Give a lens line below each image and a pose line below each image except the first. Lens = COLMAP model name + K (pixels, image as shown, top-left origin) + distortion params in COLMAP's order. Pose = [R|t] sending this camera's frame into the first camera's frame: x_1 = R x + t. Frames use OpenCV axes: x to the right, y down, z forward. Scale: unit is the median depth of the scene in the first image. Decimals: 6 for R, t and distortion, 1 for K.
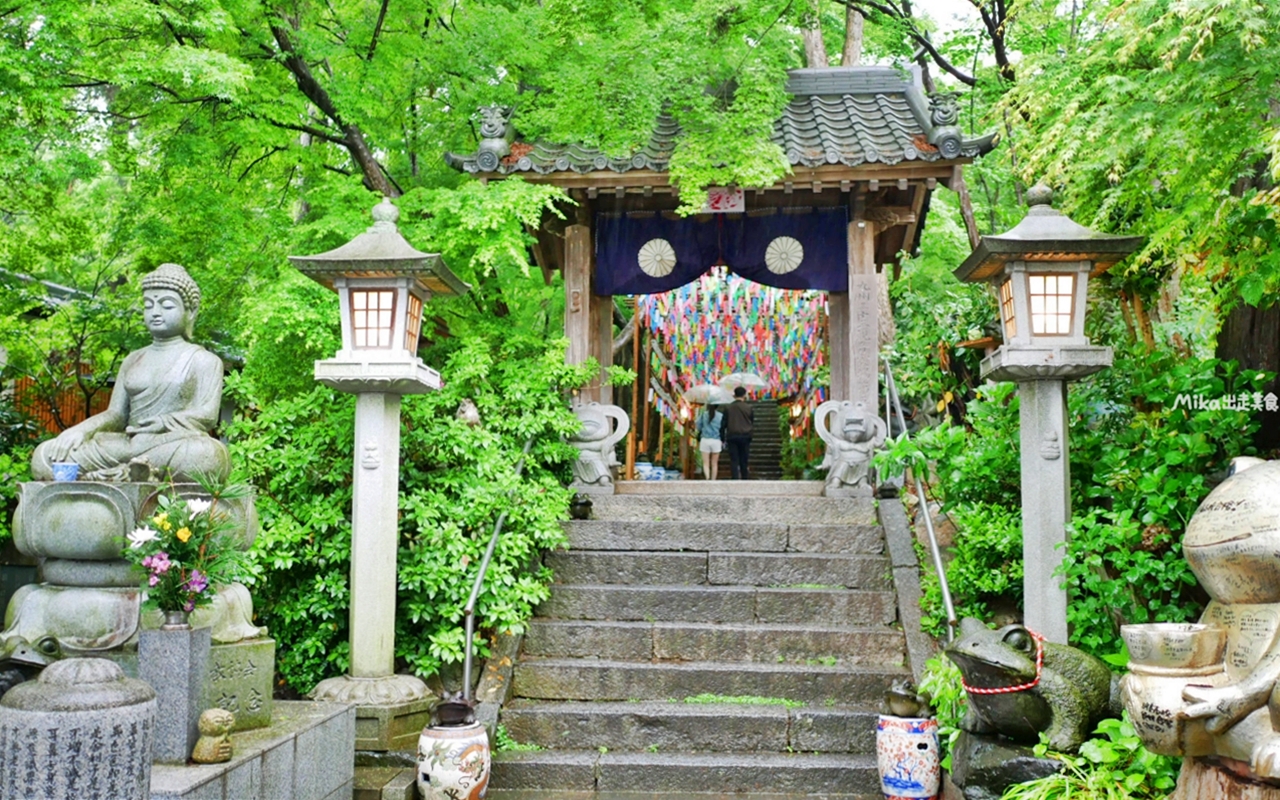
lens RADIAL K [[1169.0, 0, 640.0], [0, 1169.0, 400.0], [0, 0, 1]] dist [-0.020855, 0.010800]
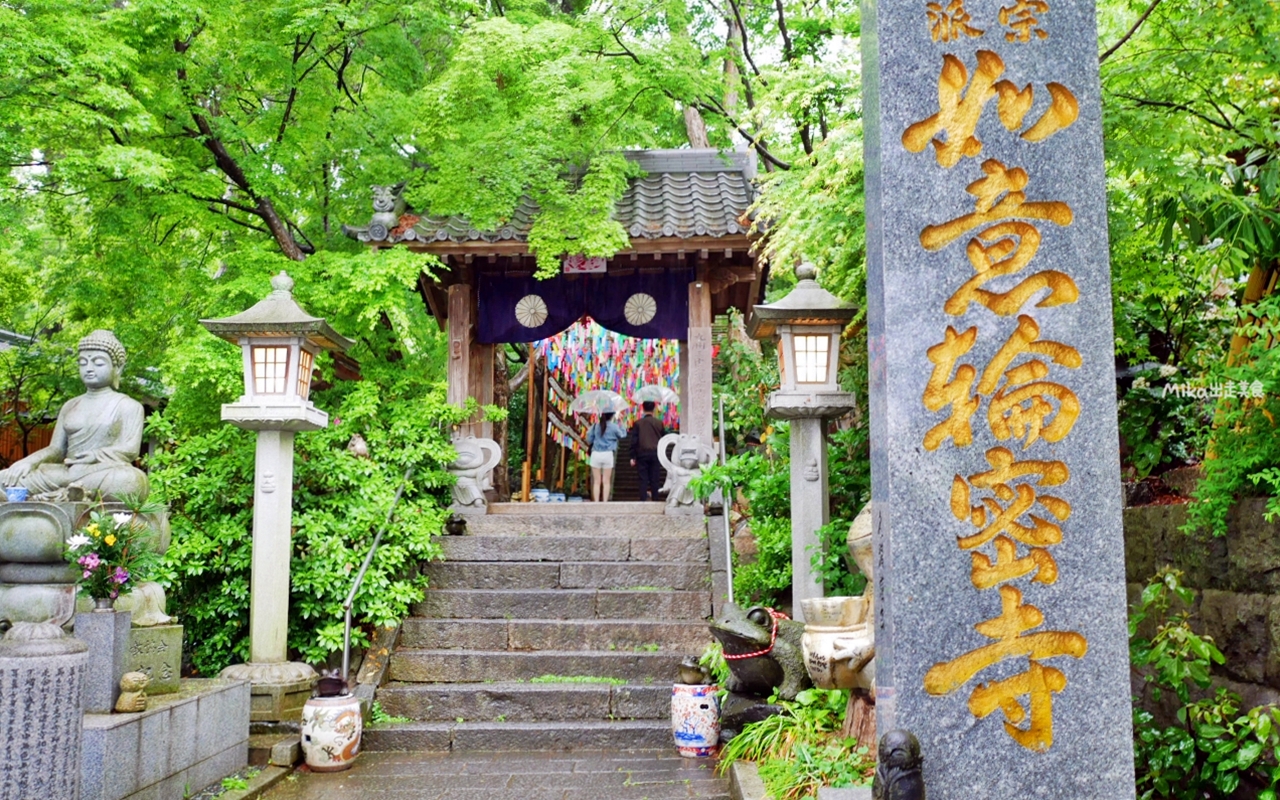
lens RADIAL K [[1131.0, 0, 640.0], [0, 1131.0, 400.0], [0, 0, 1]] dist [-0.023133, 0.011495]
pose [[0.997992, -0.002728, 0.063278, 0.080876], [0.004421, 0.999636, -0.026621, -0.004526], [-0.063183, 0.026847, 0.997641, -0.199920]]
